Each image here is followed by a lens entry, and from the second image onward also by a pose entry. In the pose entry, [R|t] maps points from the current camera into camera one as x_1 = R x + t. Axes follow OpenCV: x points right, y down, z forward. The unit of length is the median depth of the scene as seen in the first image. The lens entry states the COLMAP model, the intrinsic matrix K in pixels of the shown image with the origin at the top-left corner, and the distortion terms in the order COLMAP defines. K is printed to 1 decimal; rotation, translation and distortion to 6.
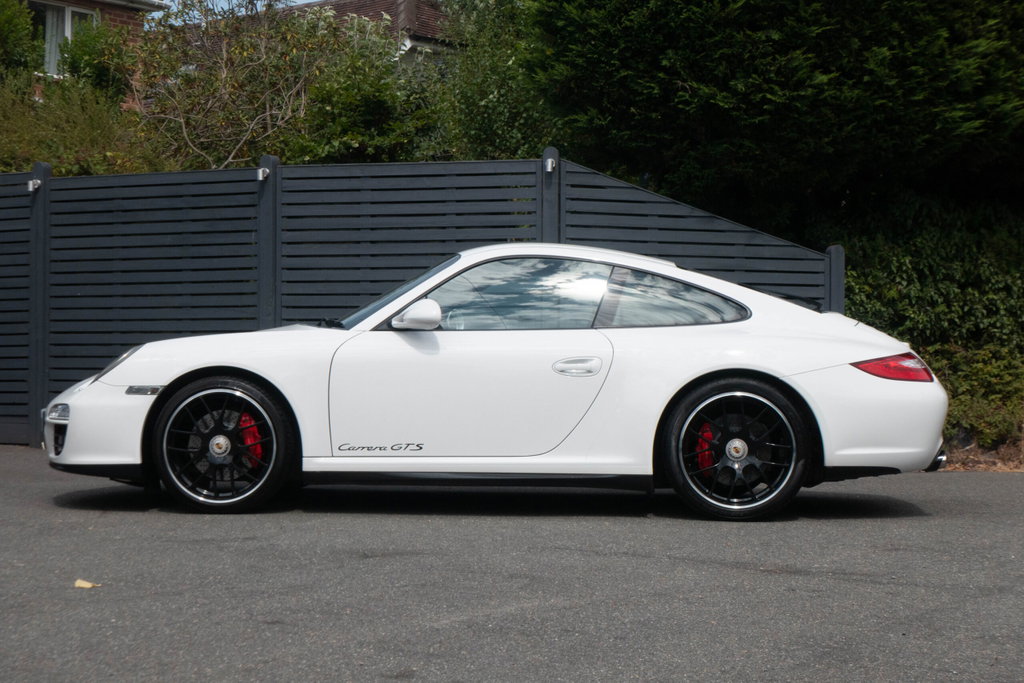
lens RADIAL K [[1876.9, 0, 490.3], [0, 1876.9, 310.6], [0, 0, 1]] dist [-0.023525, 0.000000]
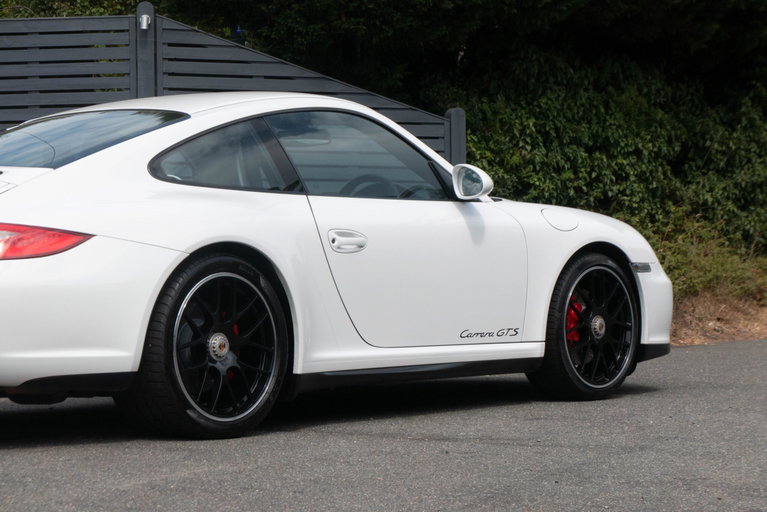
lens RADIAL K [[2345.3, 0, 355.3], [0, 2345.3, 213.3], [0, 0, 1]] dist [-0.118105, 0.000000]
pose [[0.988311, -0.014761, 0.151737, -0.037915], [0.012557, 0.999801, 0.015477, -0.001496], [-0.151935, -0.013391, 0.988300, -0.122742]]
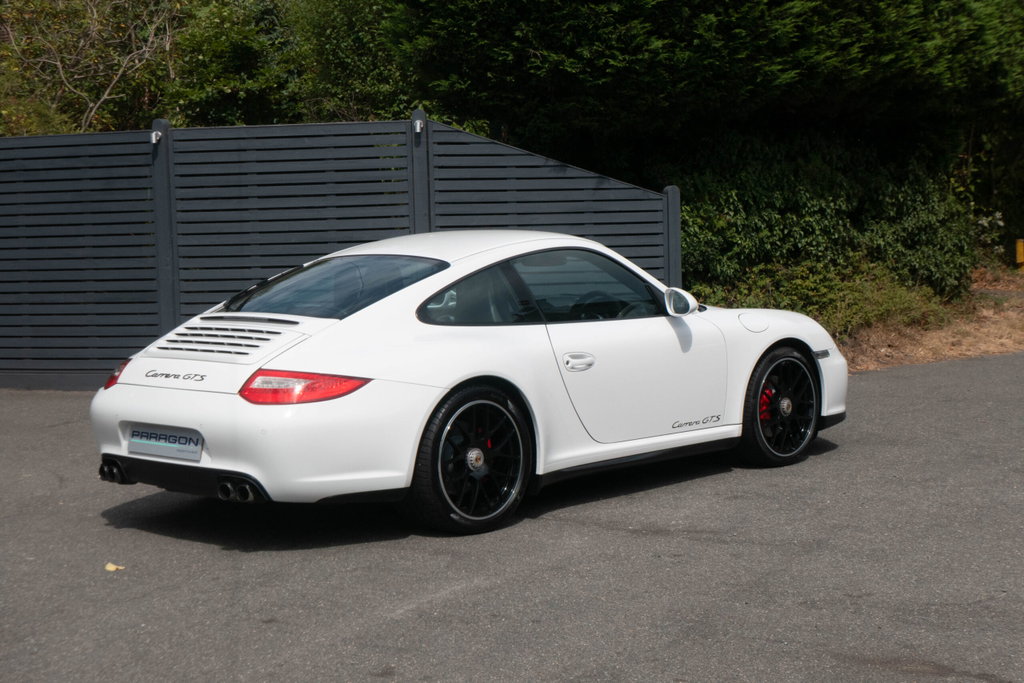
lens RADIAL K [[1876.9, 0, 486.4], [0, 1876.9, 293.3], [0, 0, 1]] dist [-0.023525, 0.000000]
pose [[0.995328, -0.038182, 0.088678, -0.028749], [0.030975, 0.996210, 0.081275, -0.063699], [-0.091445, -0.078148, 0.992739, -0.113352]]
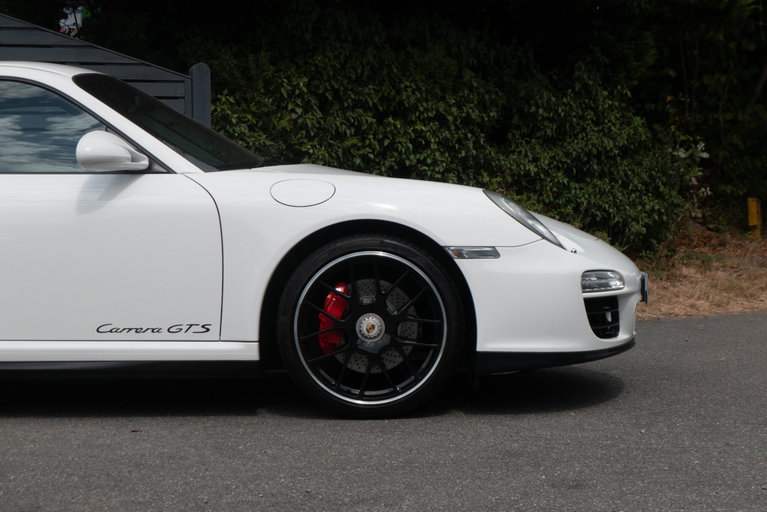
lens RADIAL K [[1706.8, 0, 384.5], [0, 1706.8, 255.4], [0, 0, 1]] dist [-0.020654, 0.000000]
pose [[0.993652, -0.023029, 0.110114, 0.175446], [0.017519, 0.998558, 0.050745, 0.011007], [-0.111124, -0.048494, 0.992623, 0.258387]]
